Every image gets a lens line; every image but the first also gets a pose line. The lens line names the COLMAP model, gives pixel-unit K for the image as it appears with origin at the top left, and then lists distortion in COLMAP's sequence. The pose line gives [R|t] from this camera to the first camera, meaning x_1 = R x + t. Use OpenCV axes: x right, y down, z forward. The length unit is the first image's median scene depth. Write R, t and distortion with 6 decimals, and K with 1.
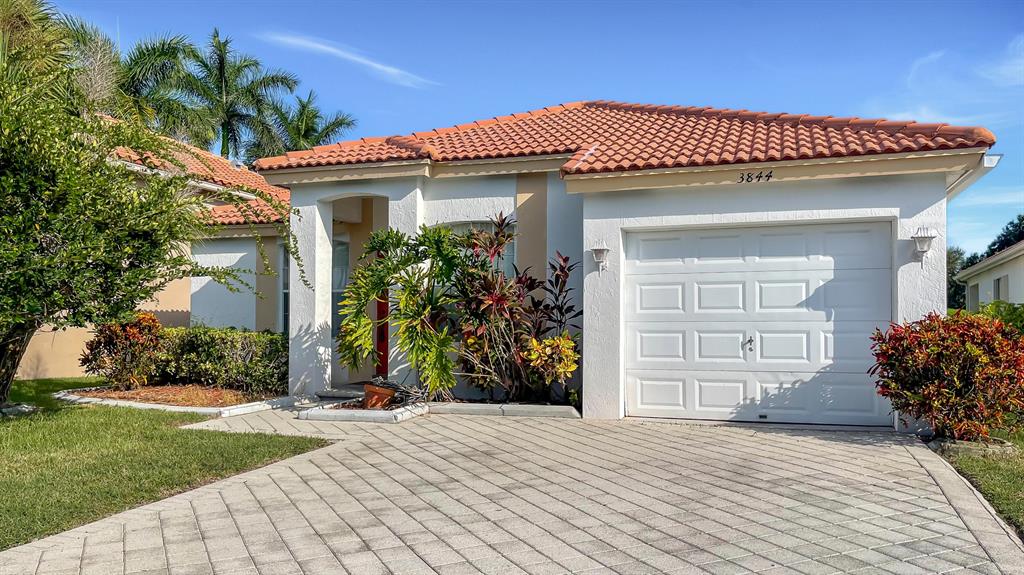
lens RADIAL K [[808.2, 0, 512.1], [0, 808.2, 287.7], [0, 0, 1]] dist [0.041954, 0.002452]
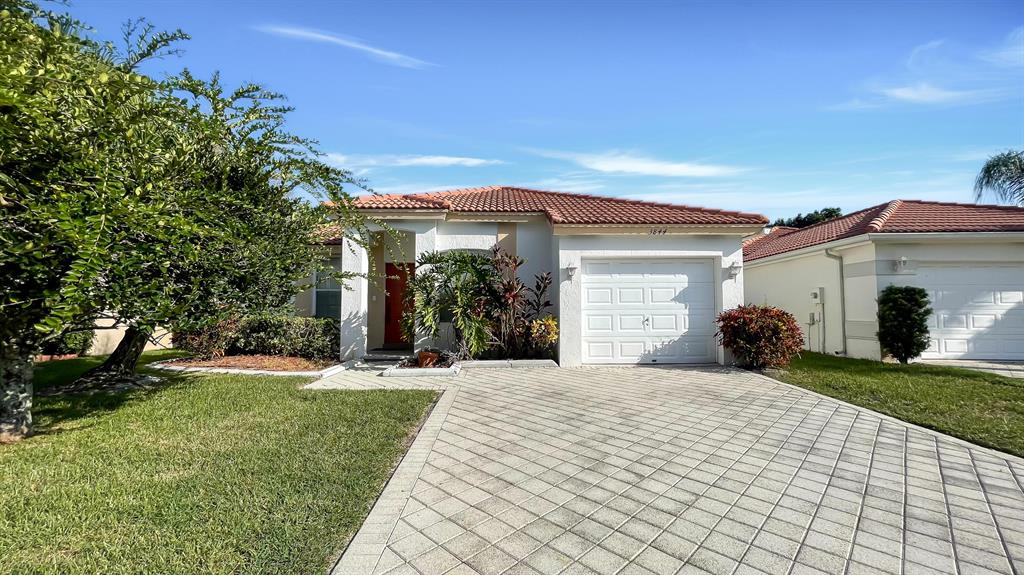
lens RADIAL K [[421.5, 0, 509.3], [0, 421.5, 271.0], [0, 0, 1]] dist [-0.002654, 0.000116]
pose [[0.935847, 0.027756, 0.351312, -0.326727], [-0.011881, 0.998812, -0.047265, 0.003466], [-0.352207, 0.040059, 0.935065, 0.197954]]
